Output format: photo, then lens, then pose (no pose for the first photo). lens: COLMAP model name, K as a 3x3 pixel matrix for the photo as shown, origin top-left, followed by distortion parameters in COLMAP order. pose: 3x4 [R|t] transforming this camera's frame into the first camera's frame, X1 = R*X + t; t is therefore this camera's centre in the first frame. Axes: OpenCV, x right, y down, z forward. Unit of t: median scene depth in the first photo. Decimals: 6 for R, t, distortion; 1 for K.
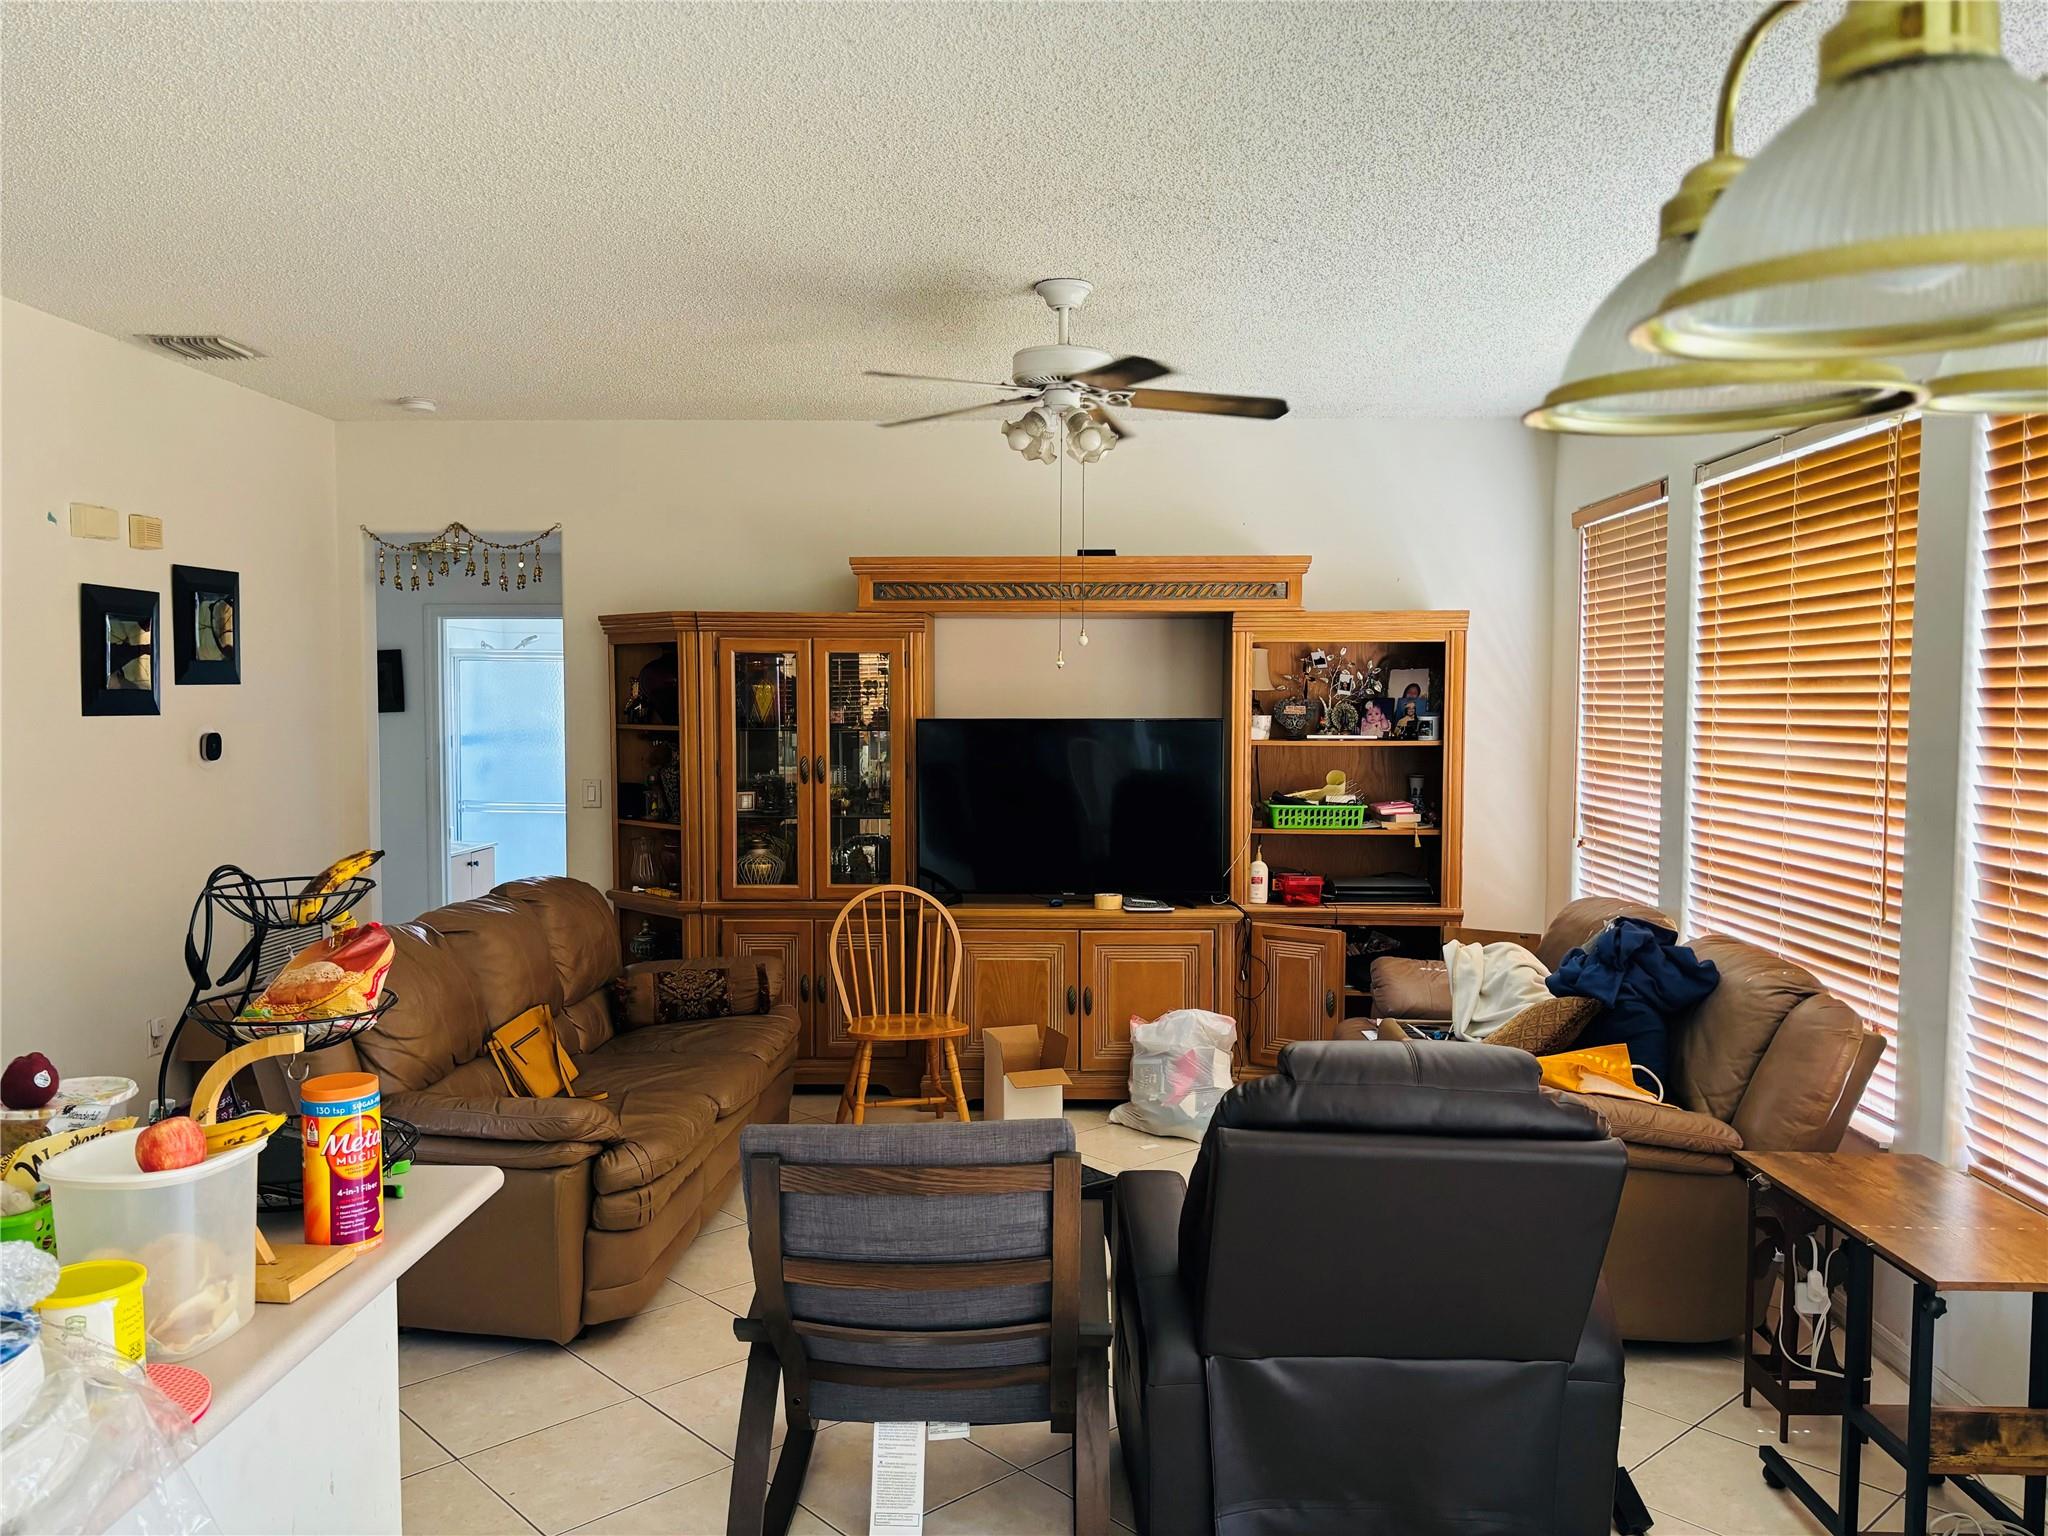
lens RADIAL K [[1546.4, 0, 1024.0], [0, 1546.4, 768.0], [0, 0, 1]] dist [0.026697, -0.004187]
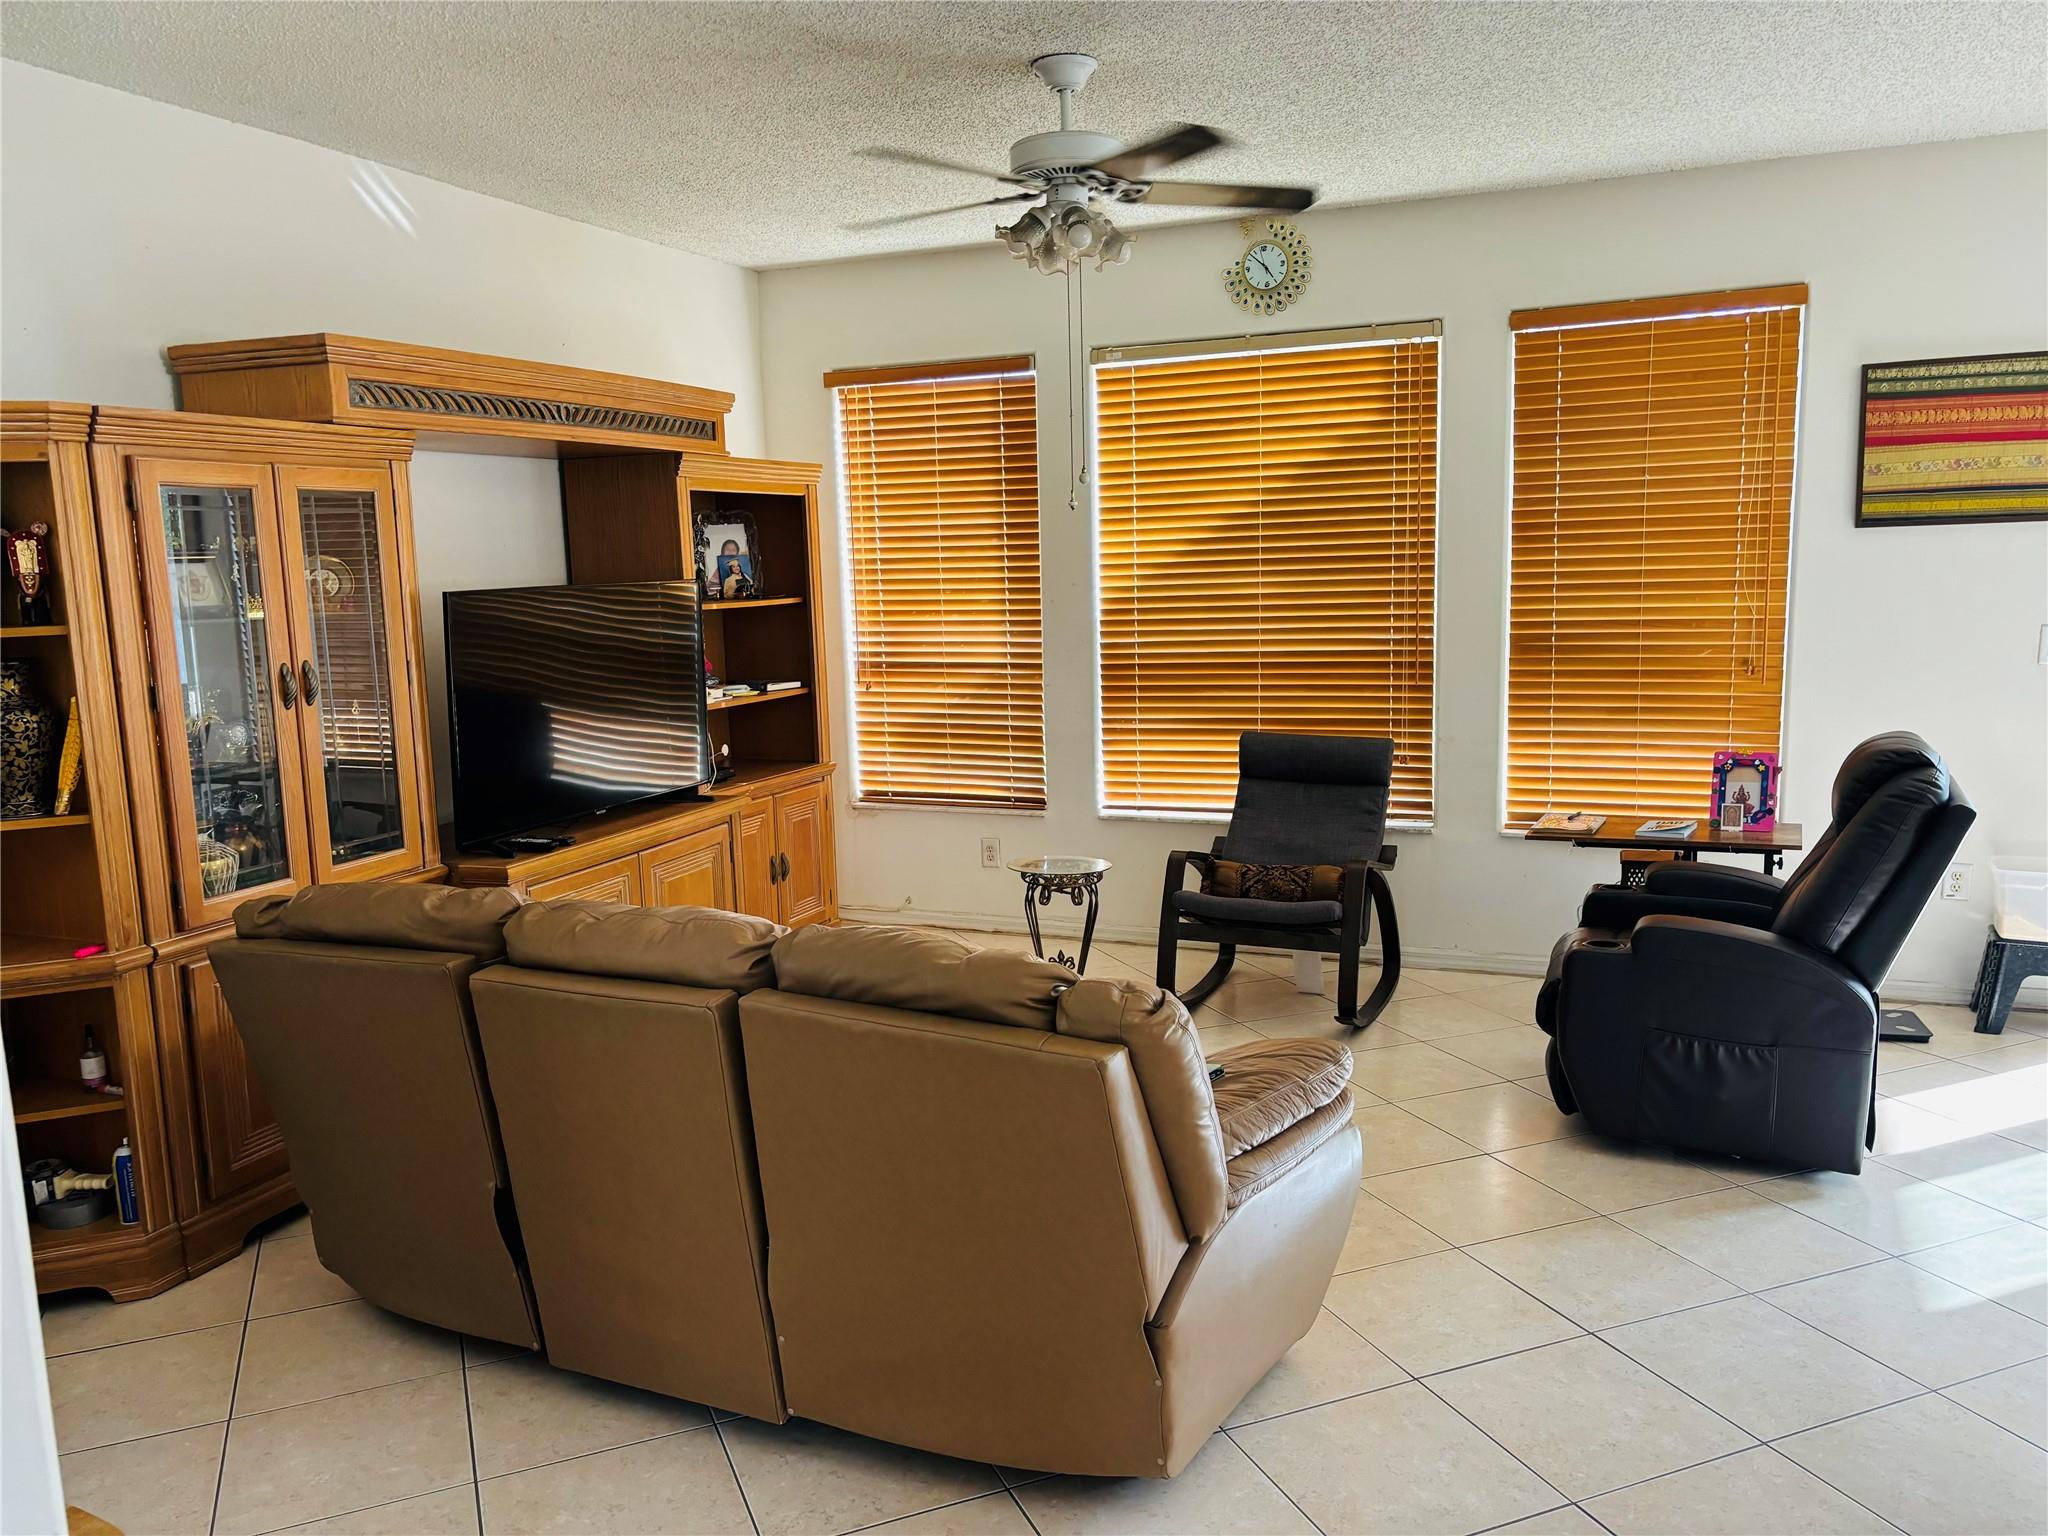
lens RADIAL K [[1546.4, 0, 1024.0], [0, 1546.4, 768.0], [0, 0, 1]] dist [0.026697, -0.004187]
pose [[0.348785, -0.140927, 0.926547, -0.611631], [0.073271, 0.989704, 0.122951, -0.020627], [-0.934334, 0.025005, 0.355520, 0.523571]]
